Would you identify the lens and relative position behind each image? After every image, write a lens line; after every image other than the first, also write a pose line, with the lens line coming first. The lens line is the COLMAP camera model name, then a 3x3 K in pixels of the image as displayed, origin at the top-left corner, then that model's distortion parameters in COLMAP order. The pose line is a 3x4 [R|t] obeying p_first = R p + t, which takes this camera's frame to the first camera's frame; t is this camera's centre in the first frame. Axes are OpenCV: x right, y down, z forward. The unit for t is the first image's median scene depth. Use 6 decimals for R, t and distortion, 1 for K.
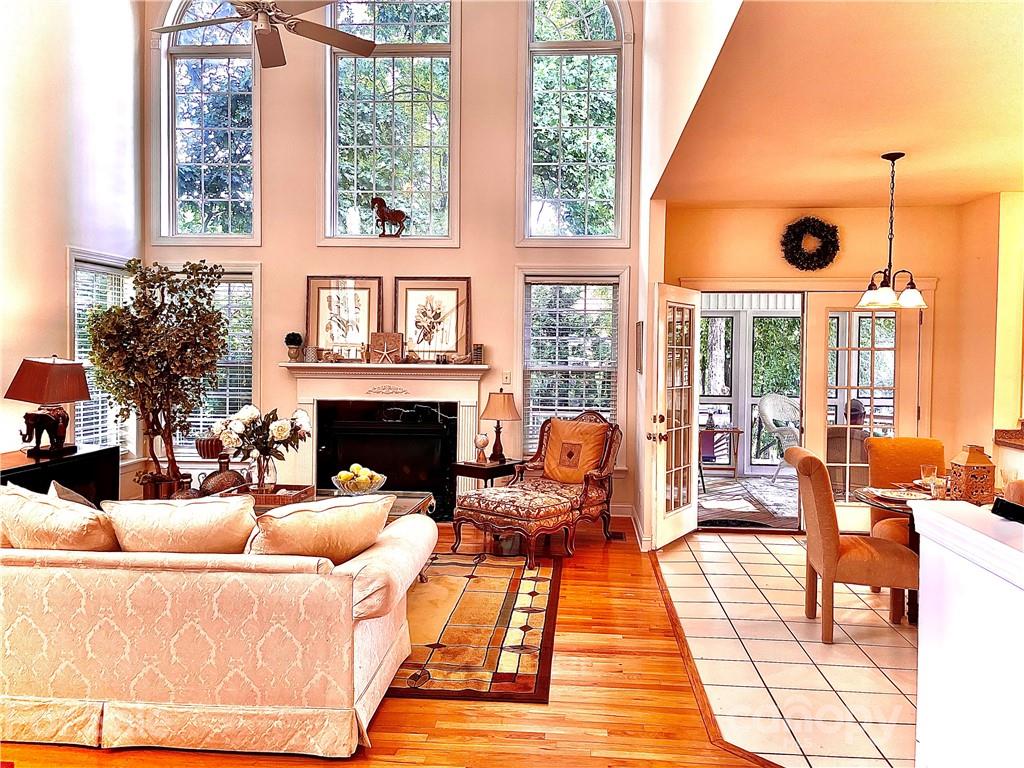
lens RADIAL K [[771.6, 0, 512.2], [0, 771.6, 379.2], [0, 0, 1]] dist [0.051670, -0.000294]
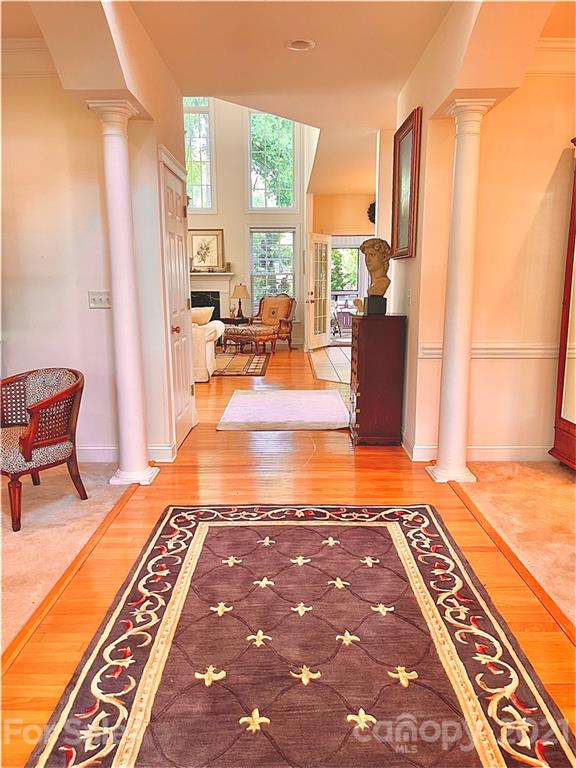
lens RADIAL K [[578.7, 0, 288.9], [0, 578.7, 389.6], [0, 0, 1]] dist [0.051670, -0.000294]
pose [[0.995822, -0.031029, 0.085877, -0.027315], [0.017340, 0.987639, 0.155781, 0.052735], [-0.089650, -0.153641, 0.984051, -0.615712]]
